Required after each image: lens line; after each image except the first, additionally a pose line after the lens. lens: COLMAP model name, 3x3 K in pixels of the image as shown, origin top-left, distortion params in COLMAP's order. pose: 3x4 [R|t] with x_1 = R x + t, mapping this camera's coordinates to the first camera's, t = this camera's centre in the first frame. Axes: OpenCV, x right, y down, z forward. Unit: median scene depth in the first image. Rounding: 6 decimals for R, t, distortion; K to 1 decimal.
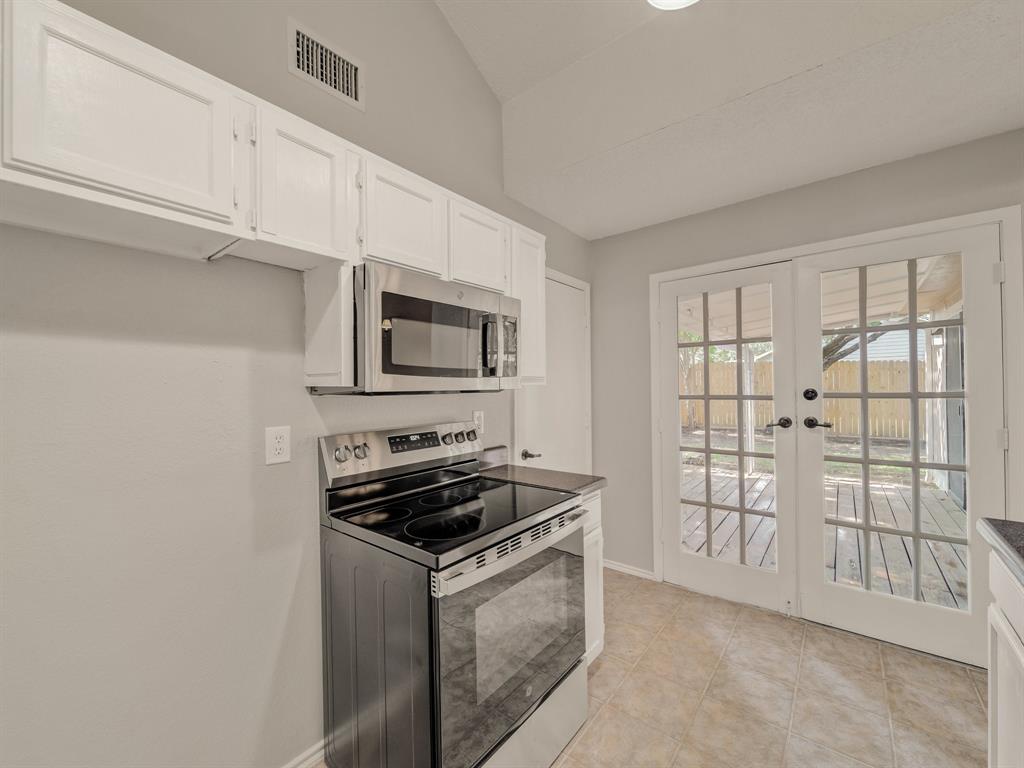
lens RADIAL K [[413.5, 0, 510.1], [0, 413.5, 385.1], [0, 0, 1]] dist [-0.001029, -0.000320]
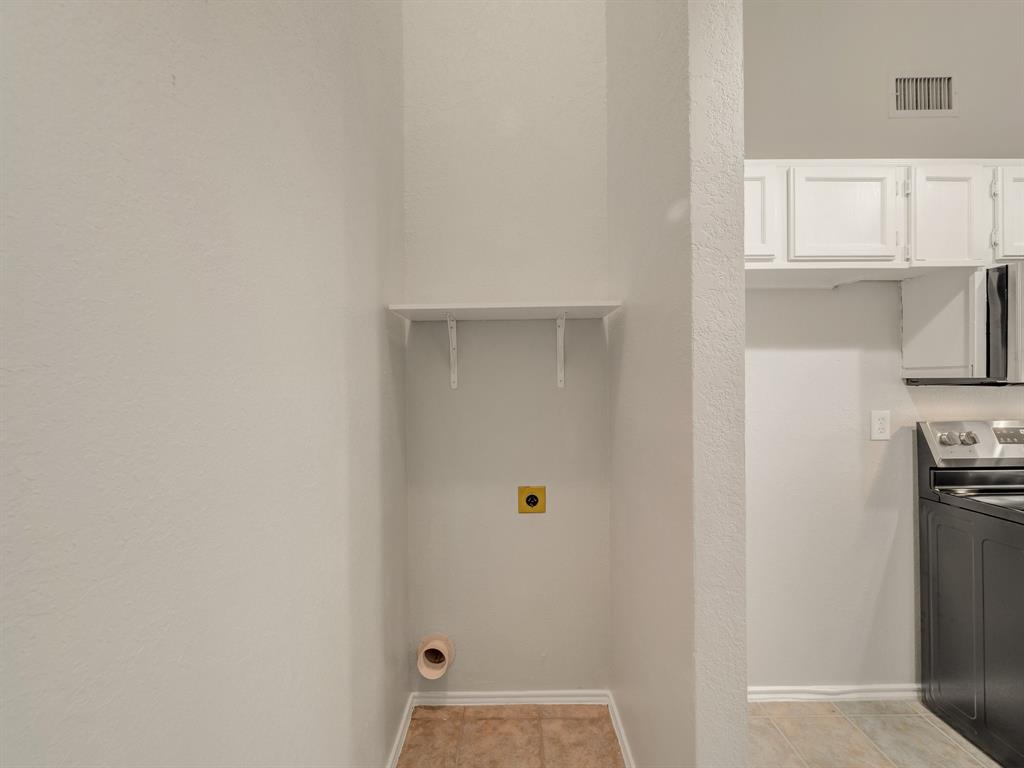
lens RADIAL K [[413.5, 0, 510.1], [0, 413.5, 385.1], [0, 0, 1]] dist [-0.001029, -0.000320]
pose [[0.634734, 0.005691, -0.772710, -0.319043], [0.005357, 0.999916, 0.011765, 0.003375], [0.772712, -0.011607, 0.634650, -0.666171]]
